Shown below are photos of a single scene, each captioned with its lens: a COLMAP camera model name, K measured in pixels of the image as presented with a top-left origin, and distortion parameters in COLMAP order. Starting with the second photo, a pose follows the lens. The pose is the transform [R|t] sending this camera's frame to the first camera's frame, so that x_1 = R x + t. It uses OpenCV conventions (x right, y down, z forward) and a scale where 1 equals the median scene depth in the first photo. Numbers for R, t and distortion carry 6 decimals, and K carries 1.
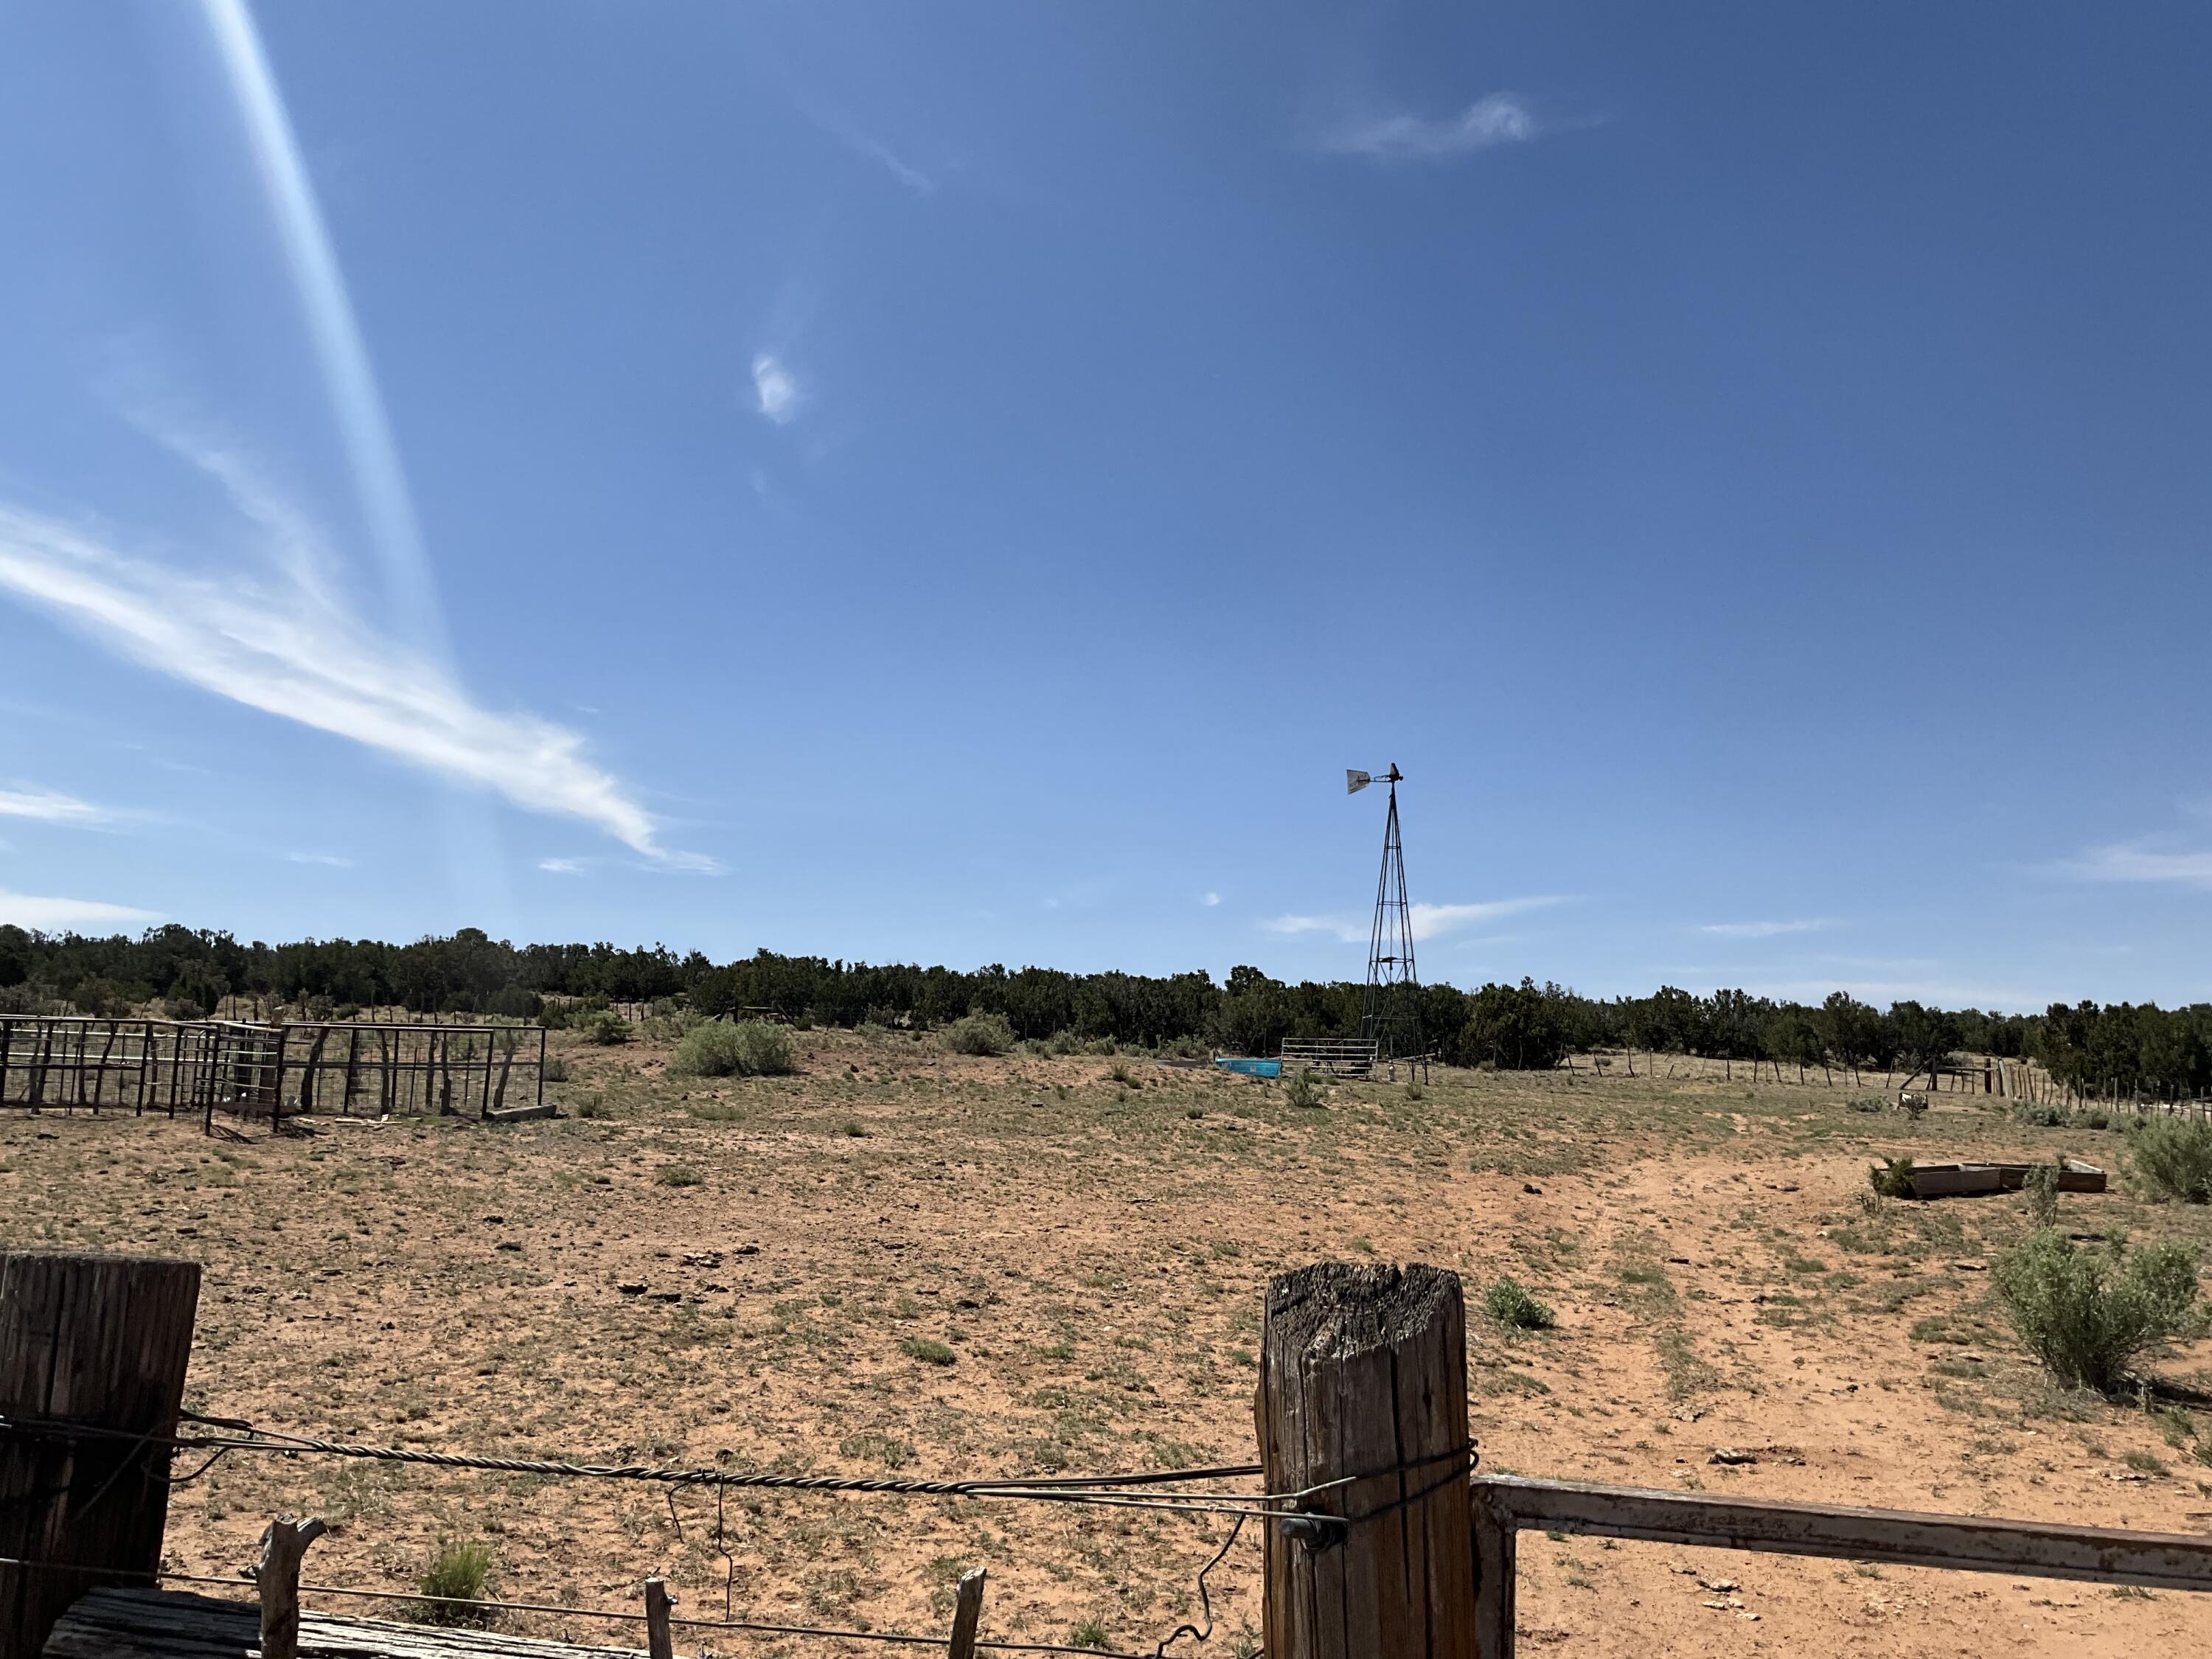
lens RADIAL K [[1876.7, 0, 1115.1], [0, 1876.7, 834.4], [0, 0, 1]] dist [0.149998, -0.322102]
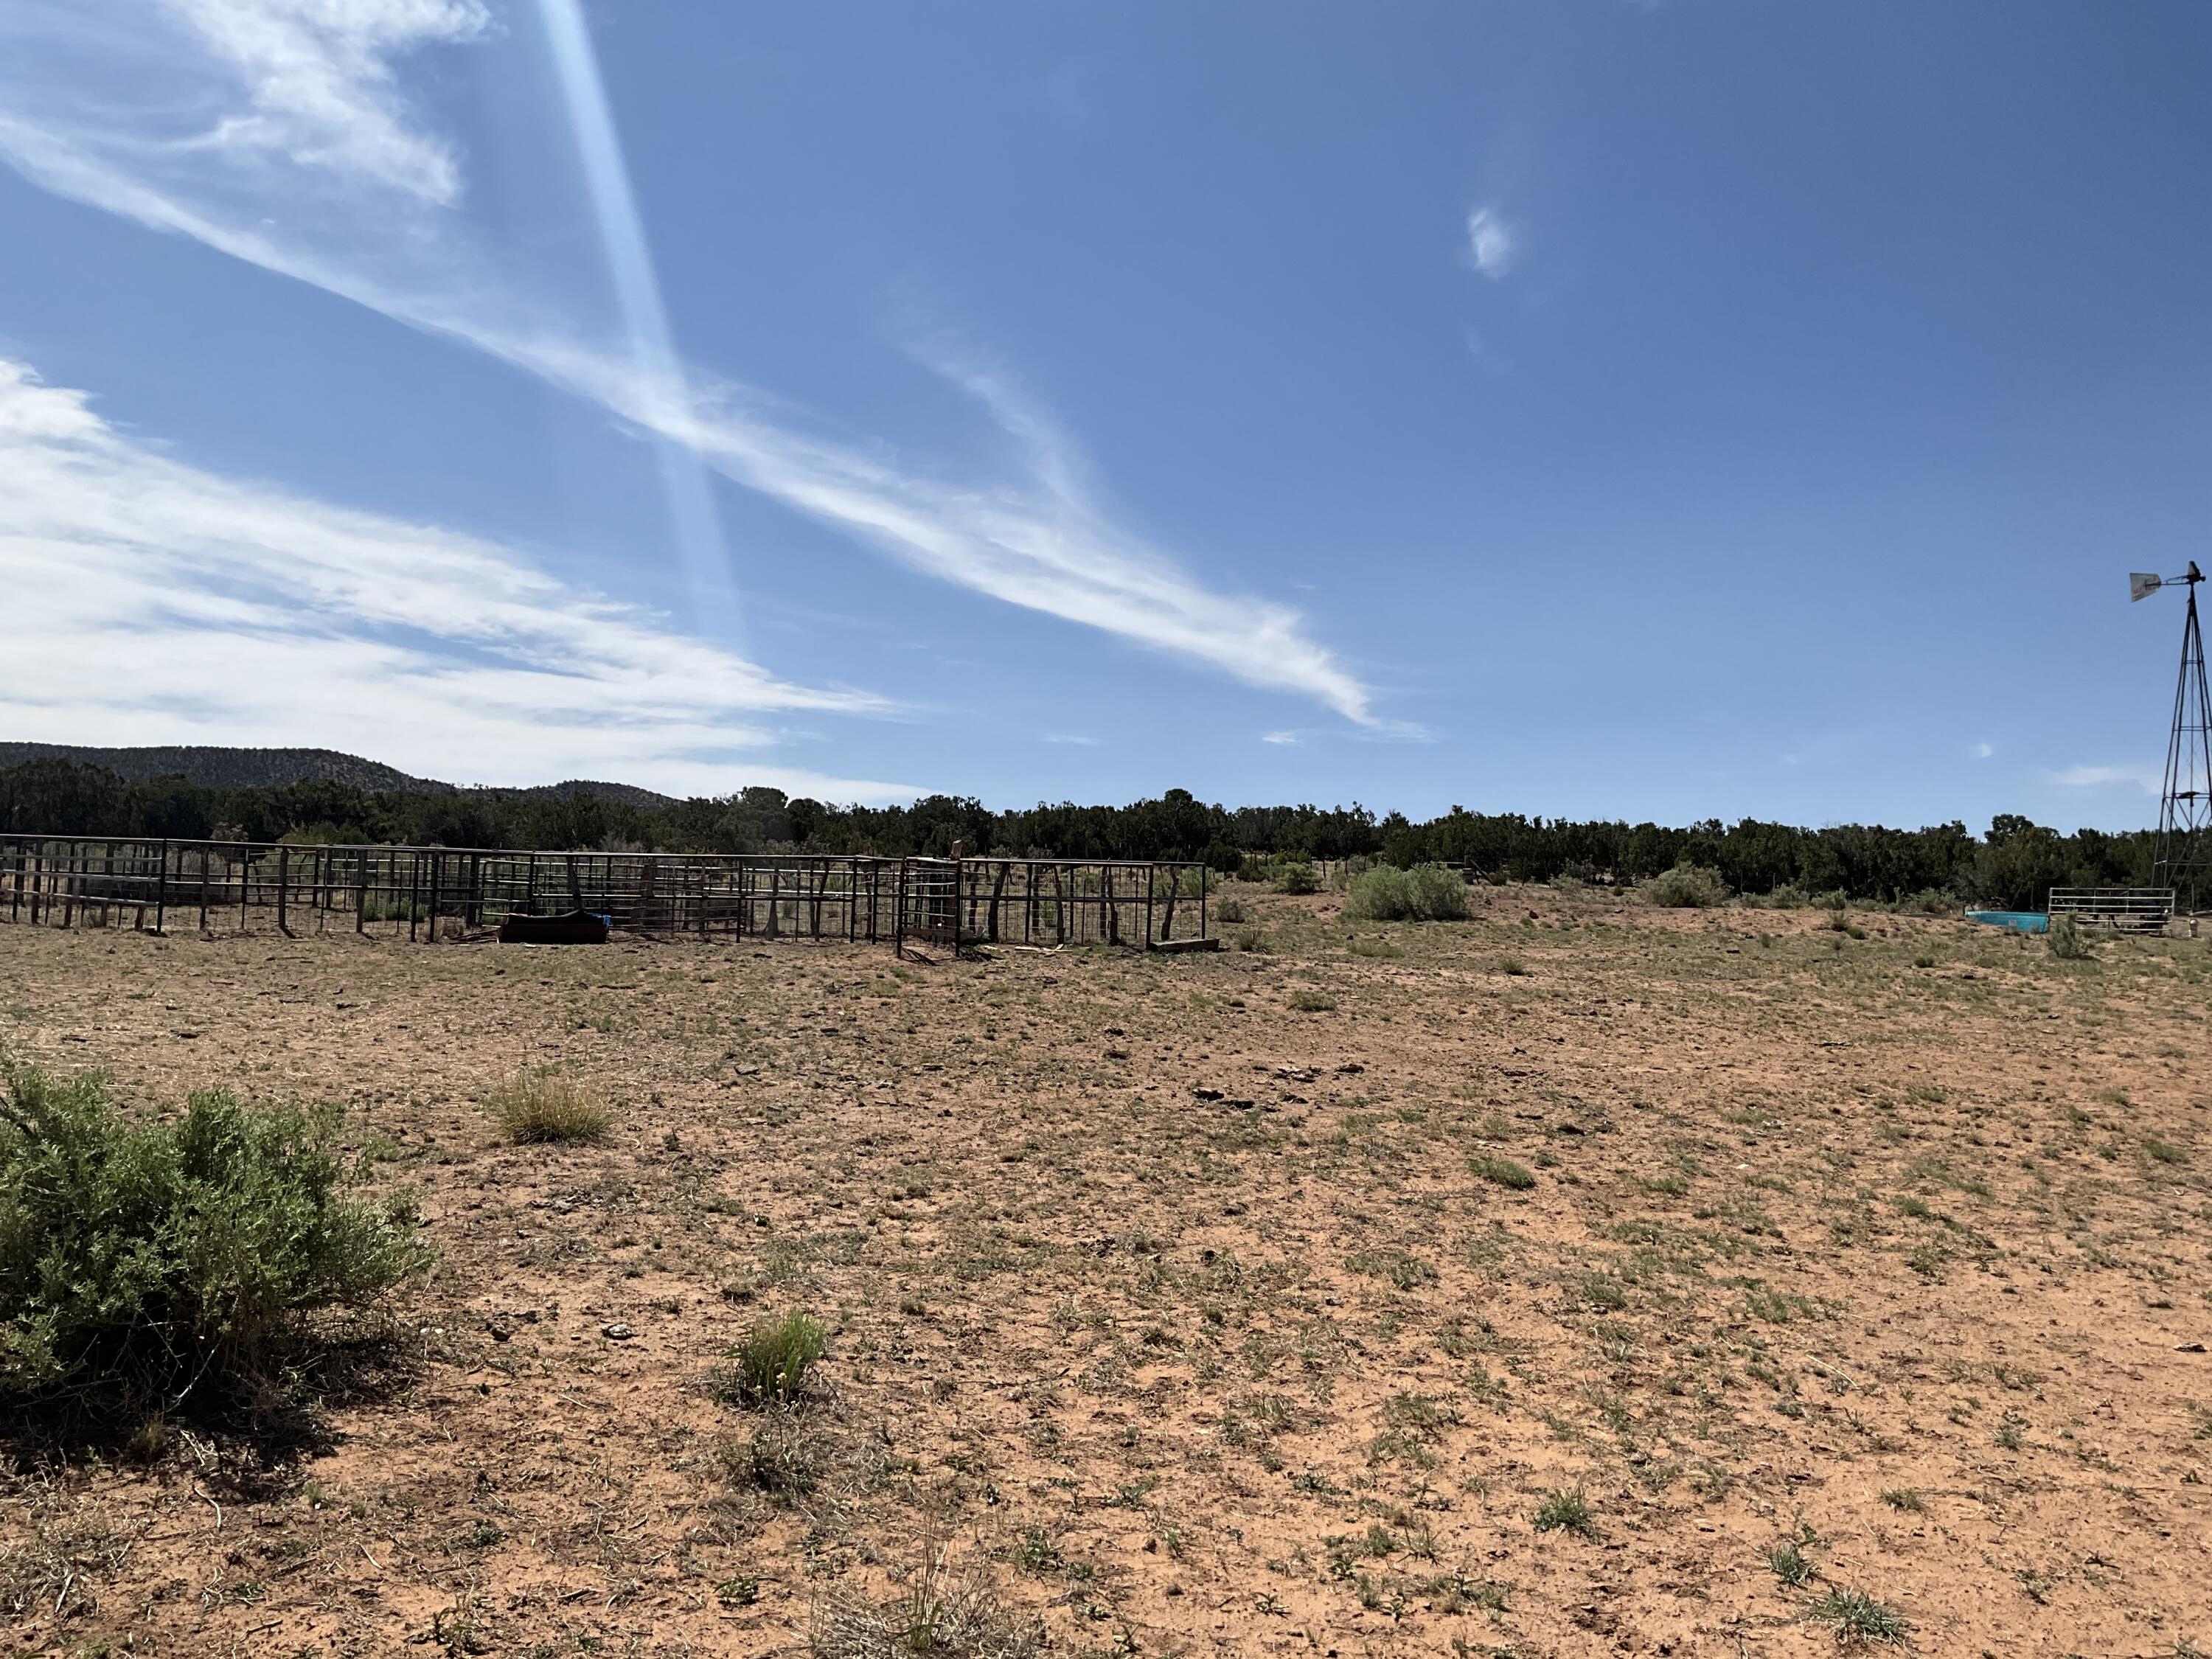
lens RADIAL K [[1876.7, 0, 1115.1], [0, 1876.7, 834.4], [0, 0, 1]] dist [0.149998, -0.322102]
pose [[0.929635, -0.011317, -0.368309, 0.030676], [0.036312, 0.997477, 0.061004, 0.035629], [0.366689, -0.070085, 0.927700, 0.089873]]
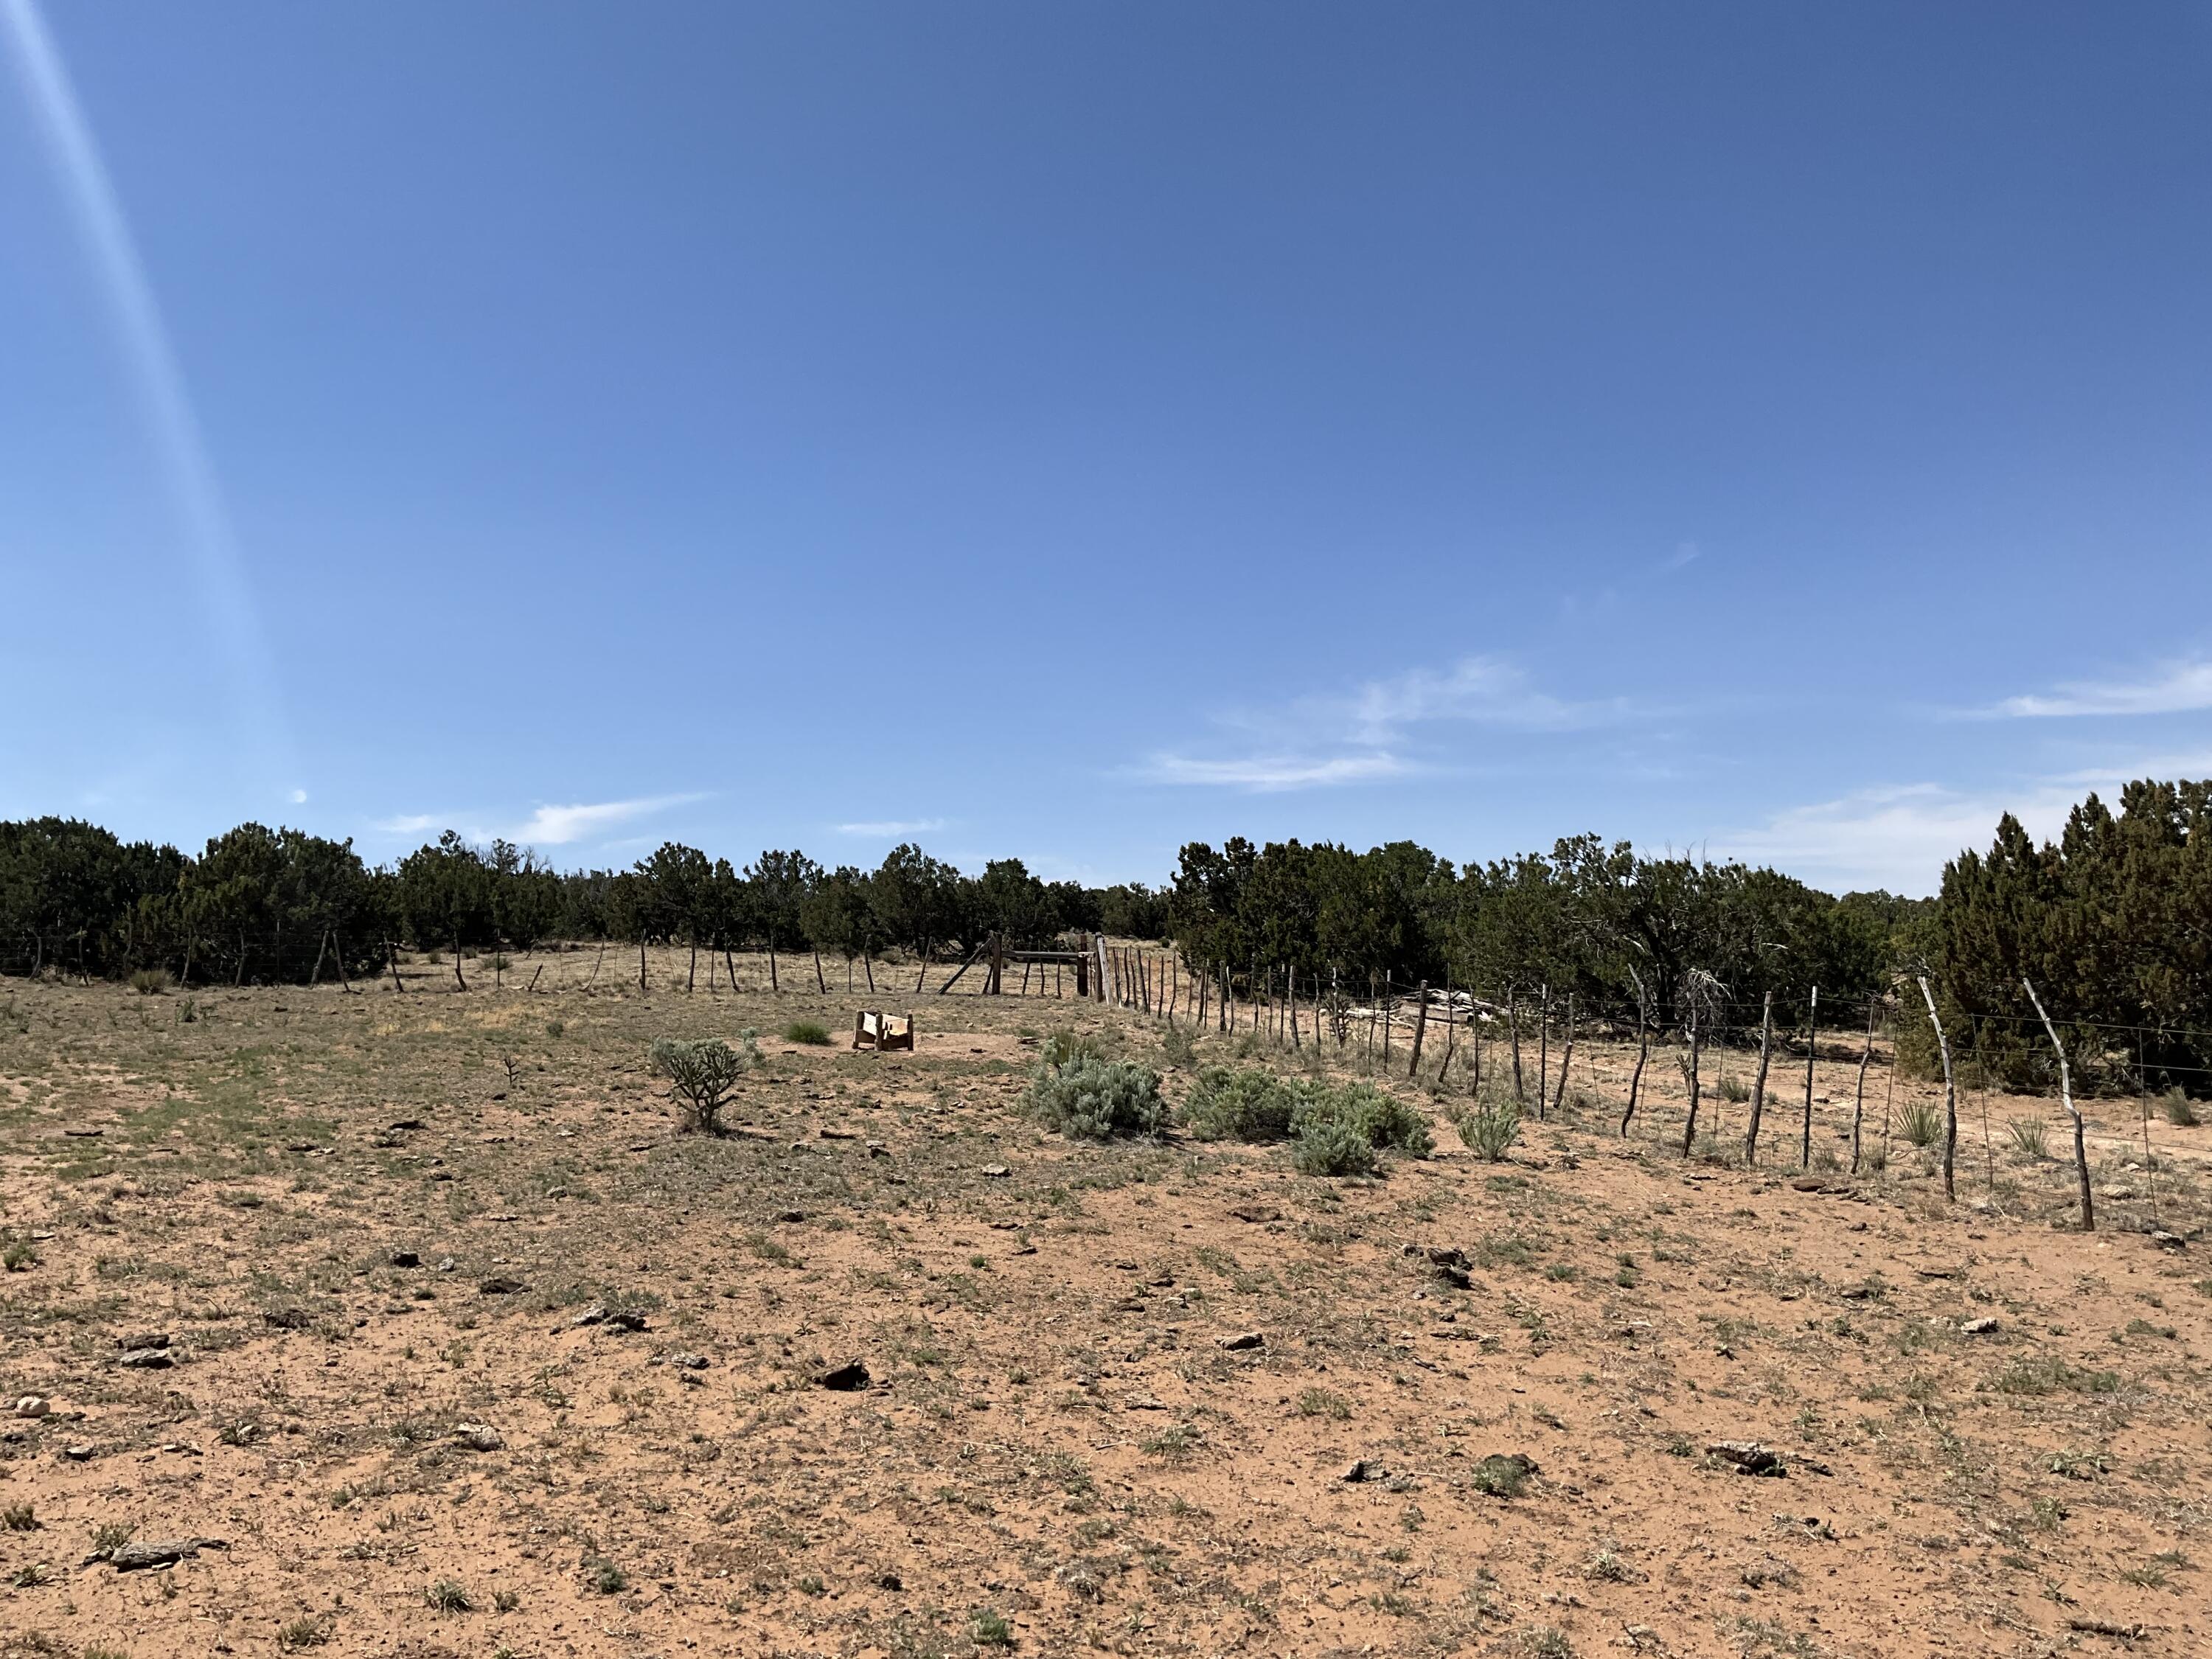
lens RADIAL K [[1871.4, 0, 1091.9], [0, 1871.4, 832.6], [0, 0, 1]] dist [0.129082, -0.258878]
pose [[0.924685, 0.000164, 0.380732, 0.217294], [-0.018838, 0.998795, 0.045322, 0.054085], [-0.380266, -0.049080, 0.923574, 0.425274]]
